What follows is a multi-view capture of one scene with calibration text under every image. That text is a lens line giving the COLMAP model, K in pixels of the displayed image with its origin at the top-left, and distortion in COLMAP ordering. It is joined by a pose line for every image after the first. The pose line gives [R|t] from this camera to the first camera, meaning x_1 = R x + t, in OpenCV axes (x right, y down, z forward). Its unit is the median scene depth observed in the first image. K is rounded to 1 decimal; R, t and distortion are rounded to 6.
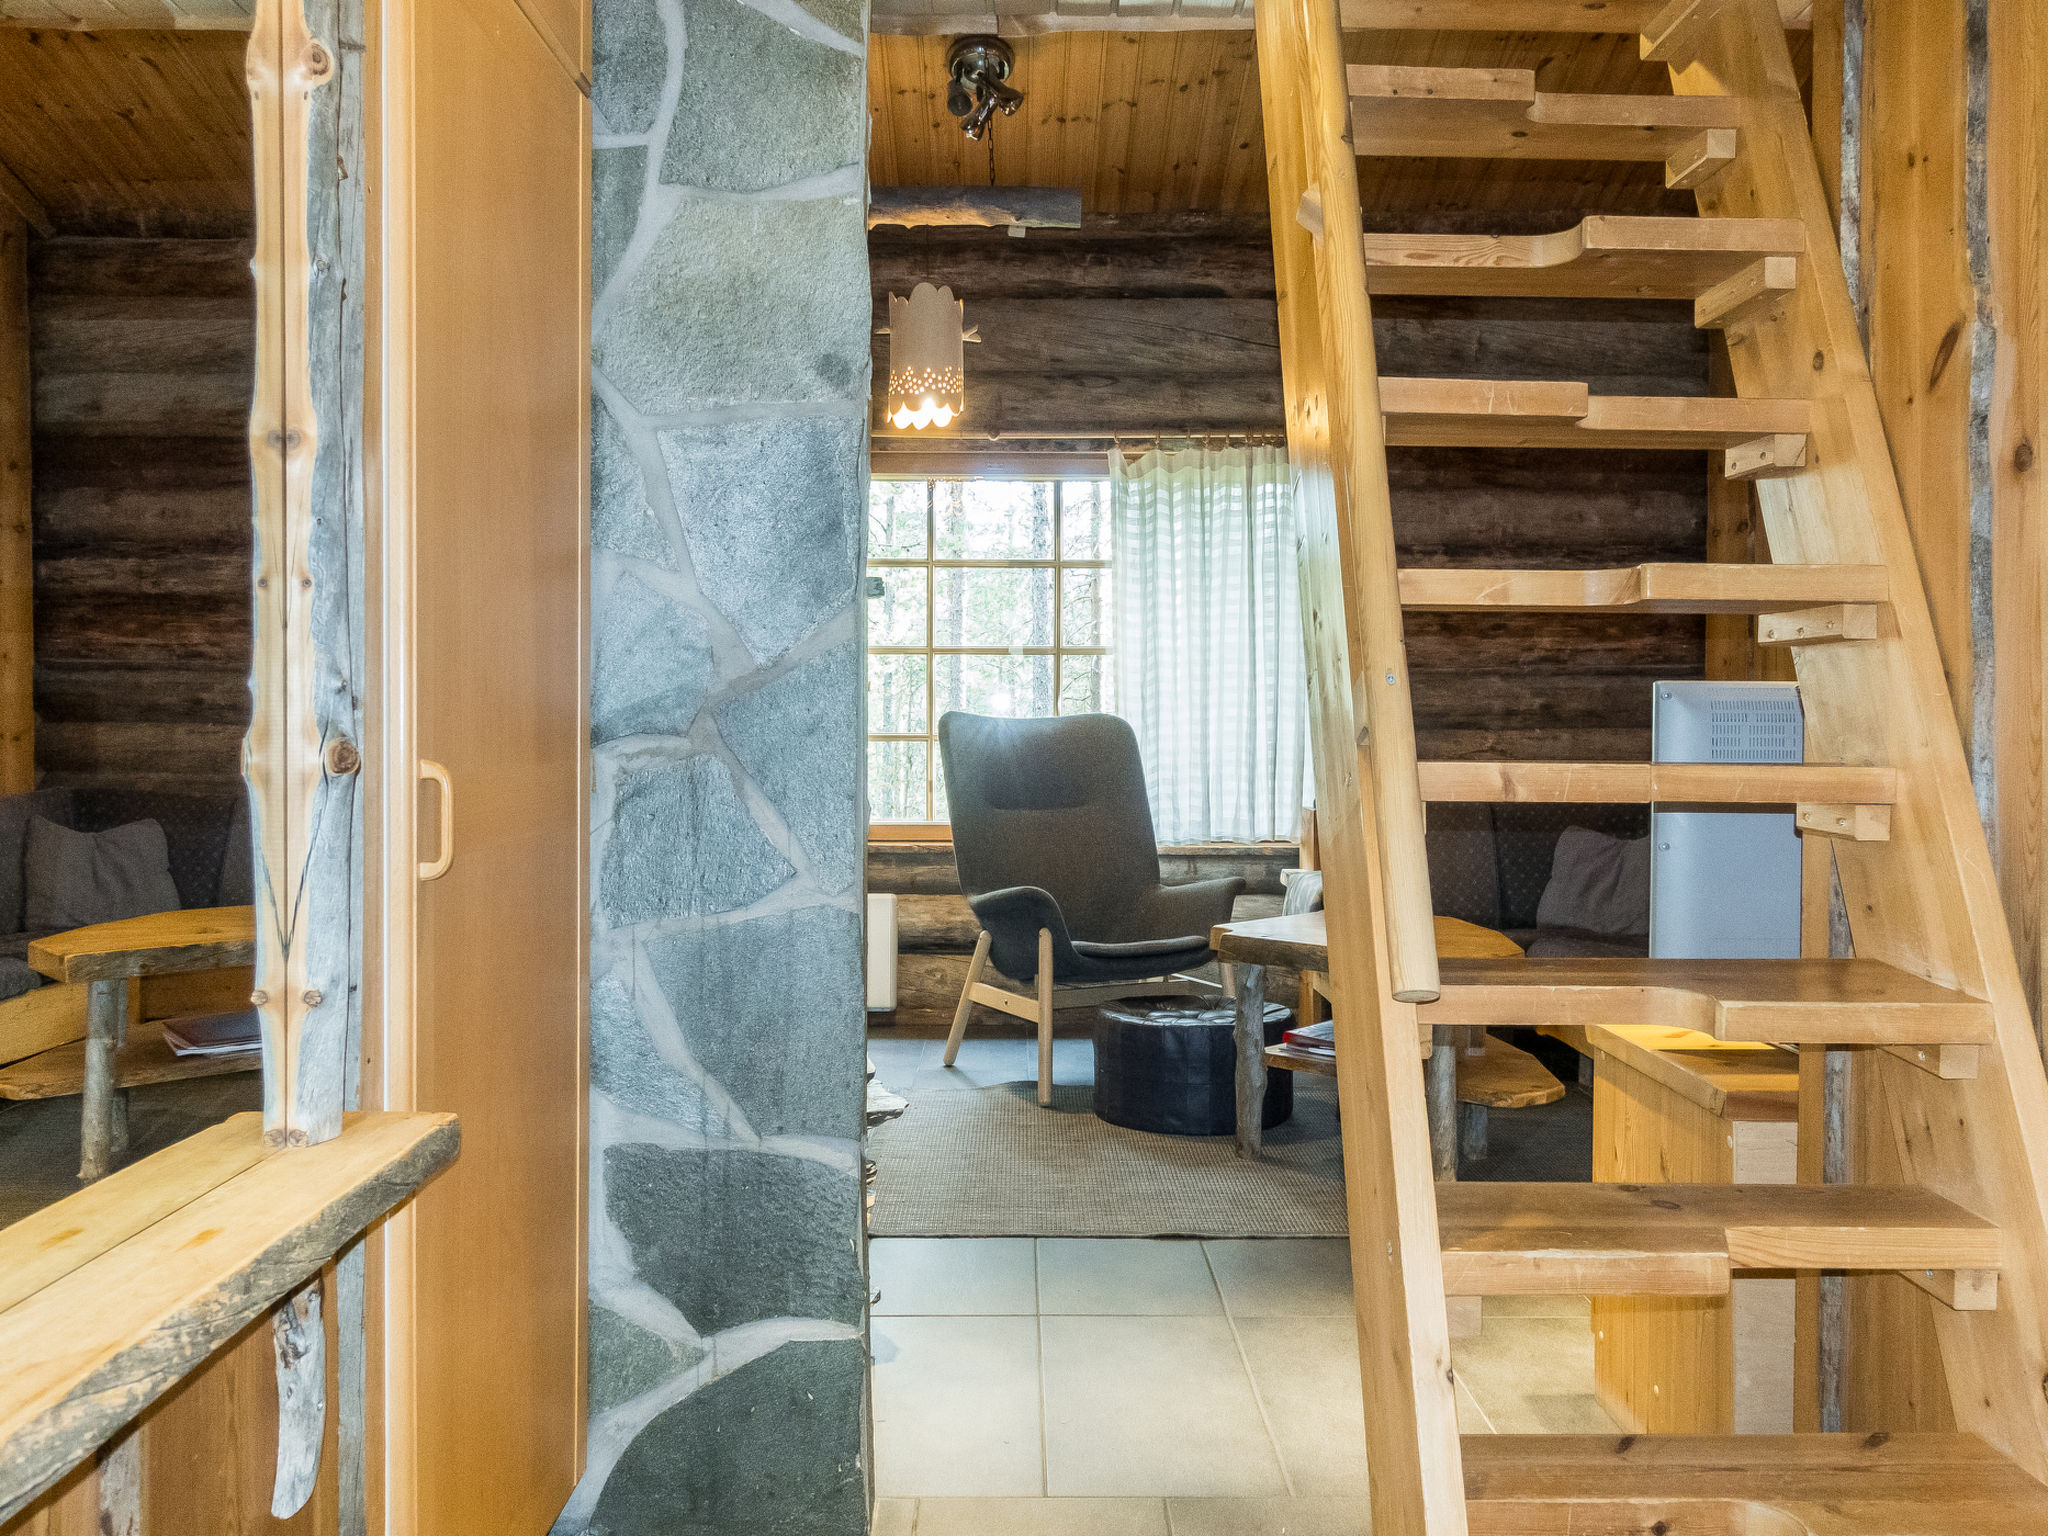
lens RADIAL K [[1612.3, 0, 1023.5], [0, 1612.3, 764.8], [0, 0, 1]] dist [-0.010587, 0.011523]
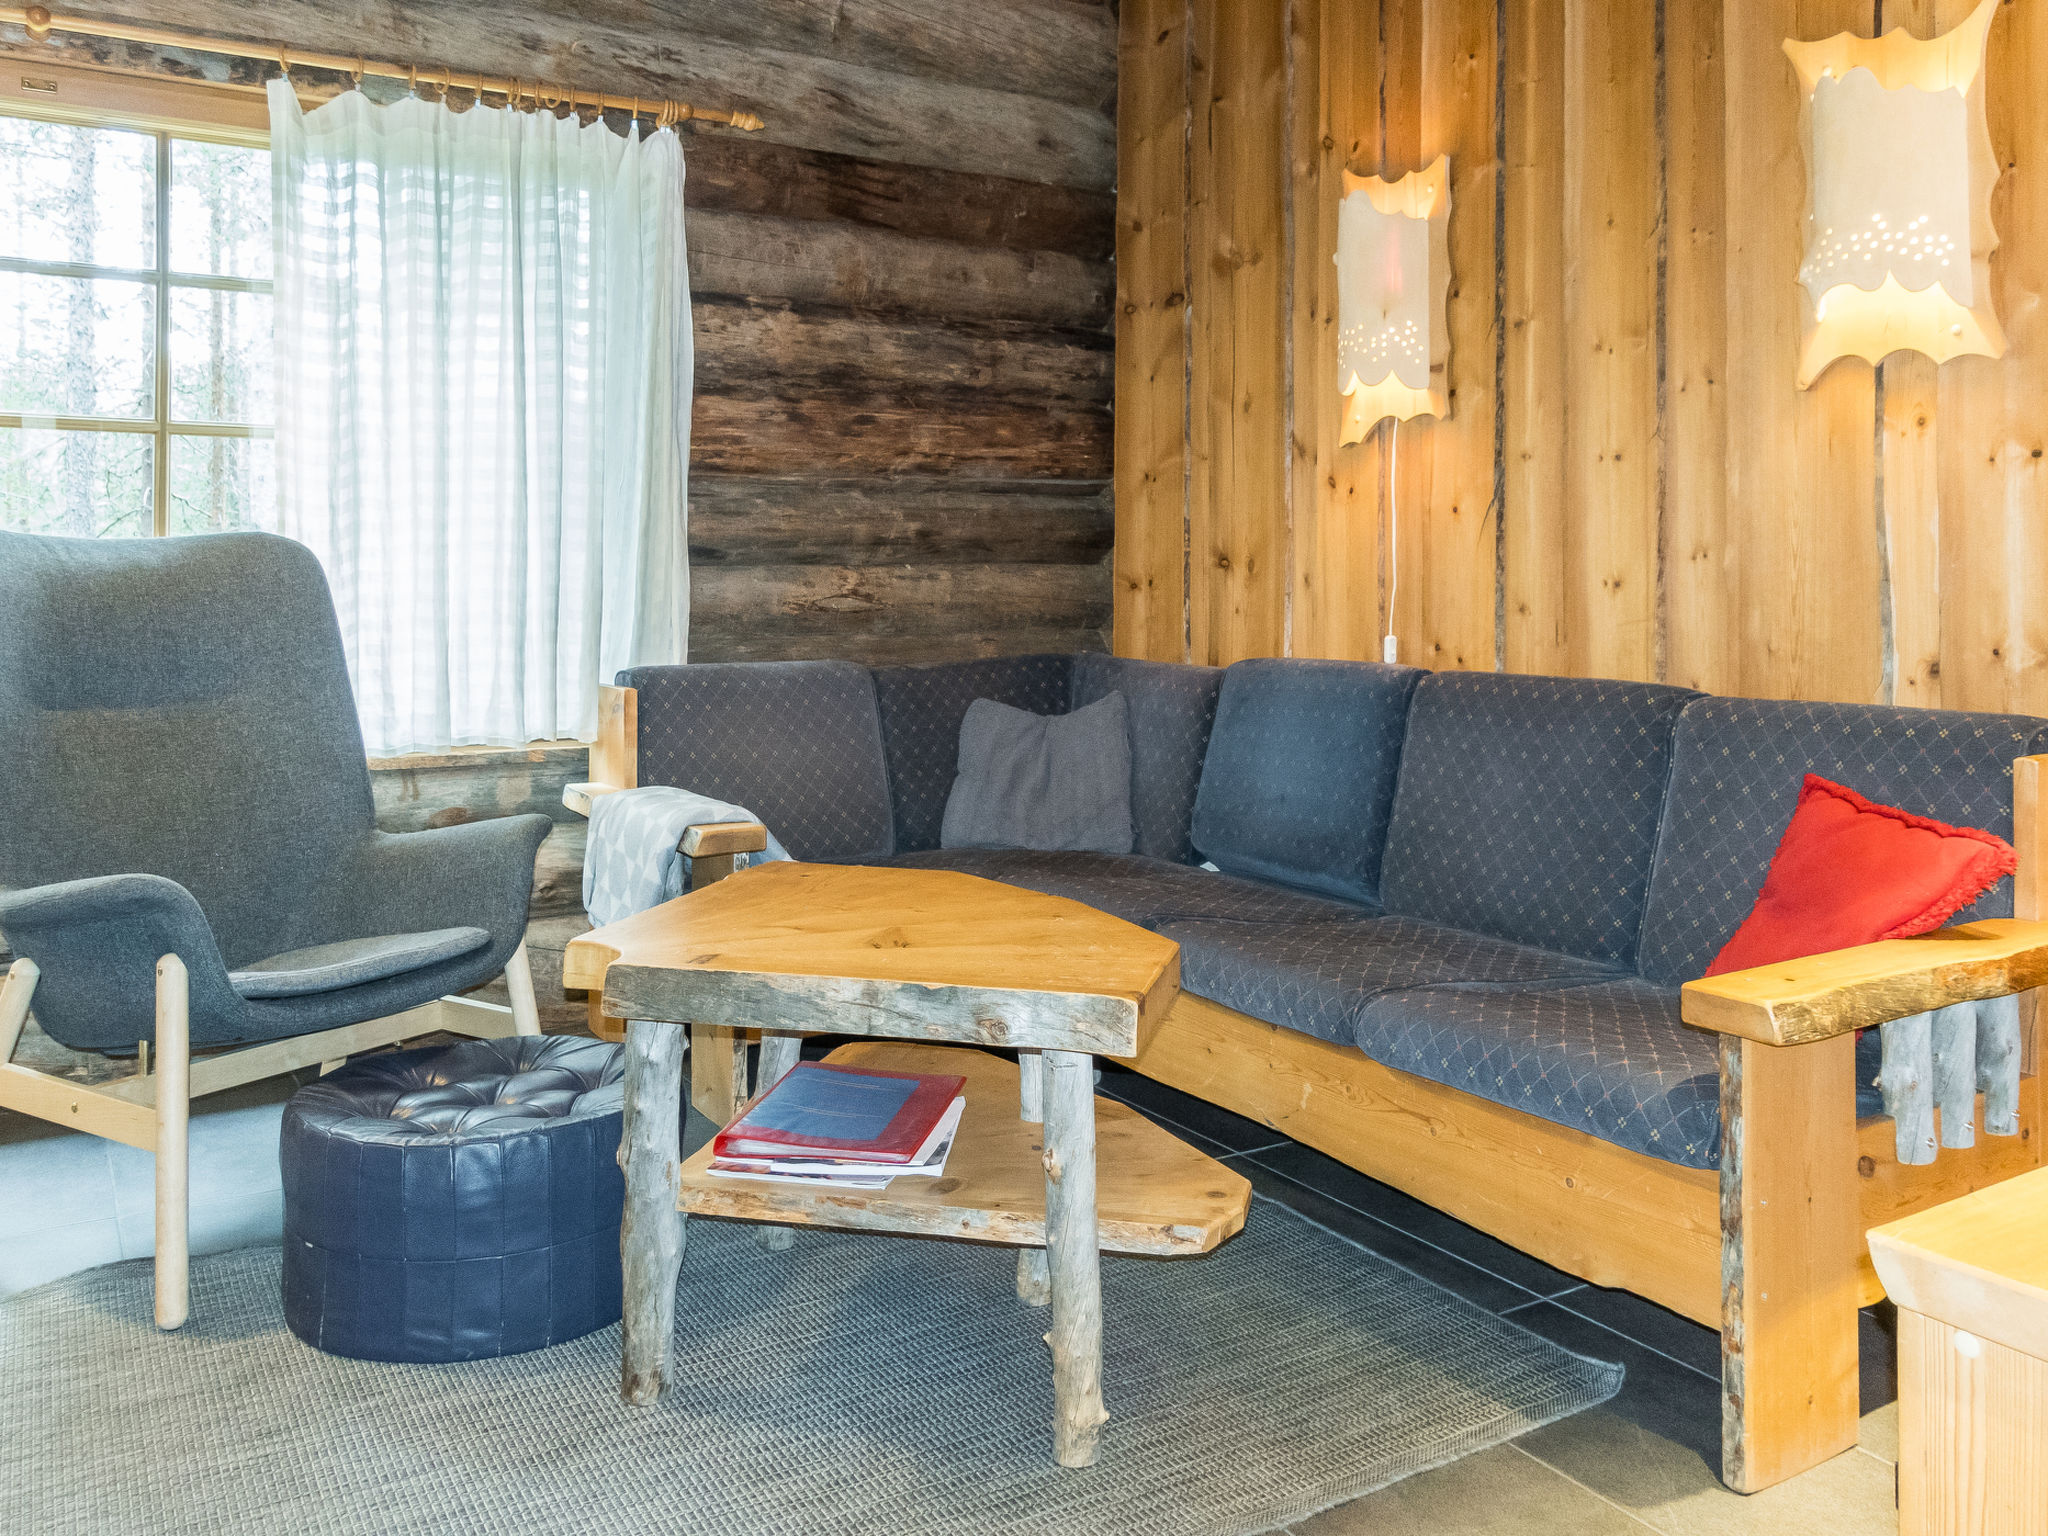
lens RADIAL K [[1612.3, 0, 992.3], [0, 1612.3, 573.3], [0, 0, 1]] dist [-0.010587, 0.011523]
pose [[0.859780, 0.001099, 0.510663, -0.018469], [0.013483, 0.999600, -0.024852, 0.000078], [-0.510486, 0.028253, 0.859422, 0.371059]]
